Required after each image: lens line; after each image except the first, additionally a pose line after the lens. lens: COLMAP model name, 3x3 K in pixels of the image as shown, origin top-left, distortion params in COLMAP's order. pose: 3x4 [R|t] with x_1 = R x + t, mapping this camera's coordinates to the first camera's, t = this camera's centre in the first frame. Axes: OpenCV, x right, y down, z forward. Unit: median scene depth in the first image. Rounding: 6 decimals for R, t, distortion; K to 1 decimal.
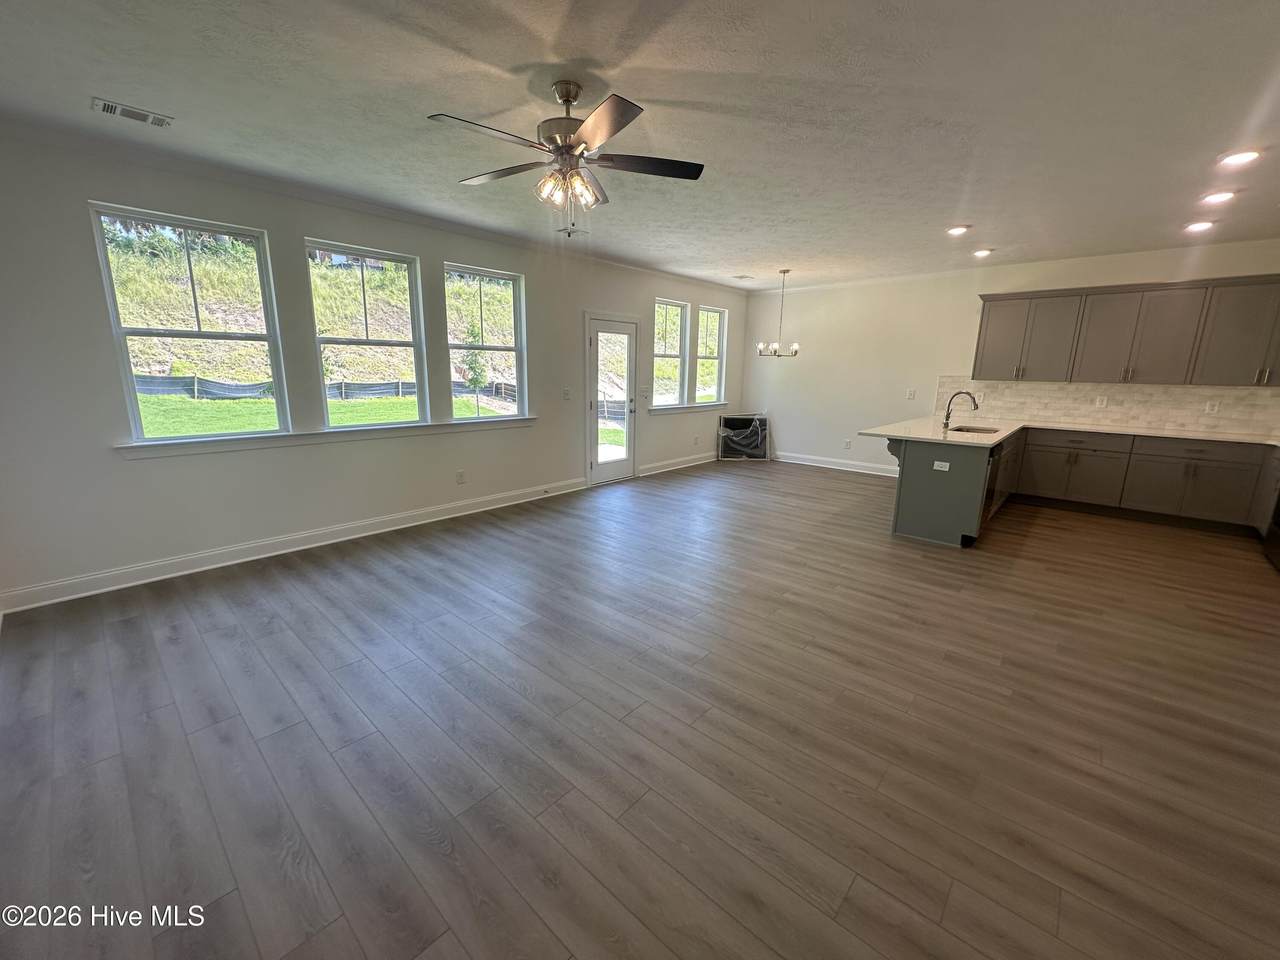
lens RADIAL K [[508.6, 0, 638.9], [0, 508.6, 478.4], [0, 0, 1]] dist [-0.002430, -0.000128]
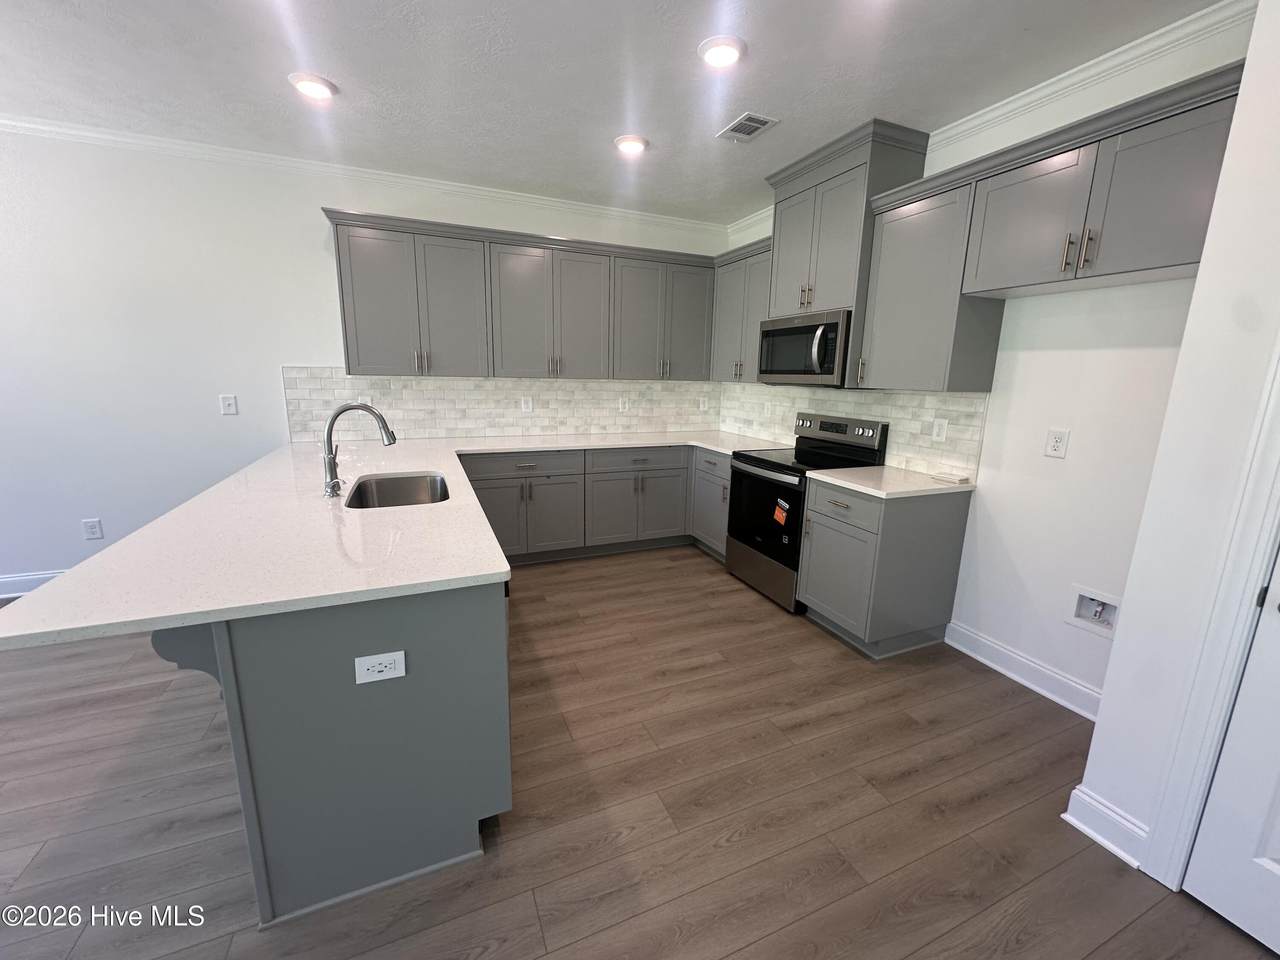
lens RADIAL K [[508.6, 0, 638.9], [0, 508.6, 478.4], [0, 0, 1]] dist [-0.002430, -0.000128]
pose [[0.419764, -0.190387, 0.887441, 0.341799], [0.176401, 0.976221, 0.125995, -0.119429], [-0.890326, 0.103657, 0.443367, 0.592405]]
